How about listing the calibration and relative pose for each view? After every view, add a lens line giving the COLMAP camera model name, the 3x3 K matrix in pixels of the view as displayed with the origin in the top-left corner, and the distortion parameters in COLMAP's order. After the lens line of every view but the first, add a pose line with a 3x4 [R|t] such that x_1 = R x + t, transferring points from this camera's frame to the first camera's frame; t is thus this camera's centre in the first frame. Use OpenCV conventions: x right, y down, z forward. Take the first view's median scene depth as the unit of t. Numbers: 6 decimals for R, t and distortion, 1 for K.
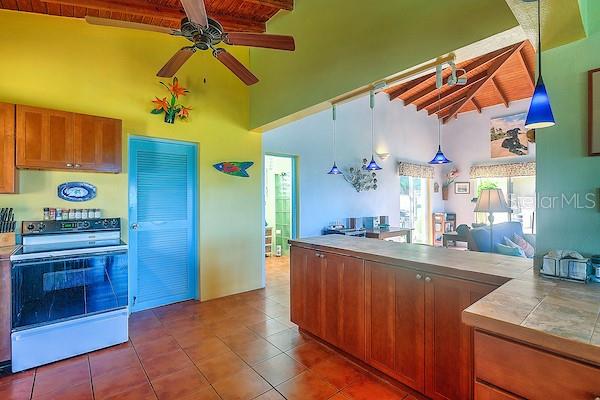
lens RADIAL K [[280.1, 0, 302.1], [0, 280.1, 198.1], [0, 0, 1]] dist [-0.013721, 0.000976]
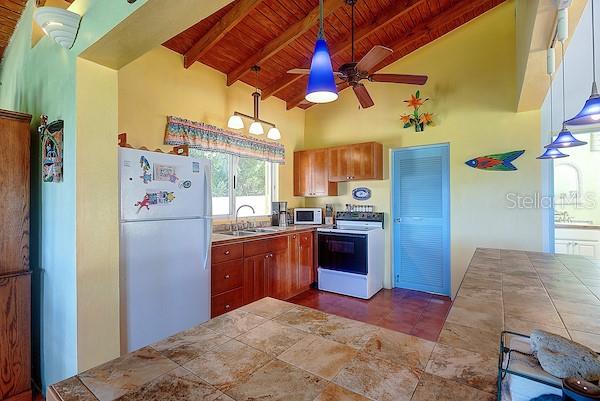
lens RADIAL K [[280.1, 0, 302.1], [0, 280.1, 198.6], [0, 0, 1]] dist [-0.013721, 0.000976]
pose [[0.253659, -0.001887, -0.967292, 0.480606], [0.010469, 0.999945, 0.000795, -0.001409], [0.967237, -0.010328, 0.253665, 0.233394]]
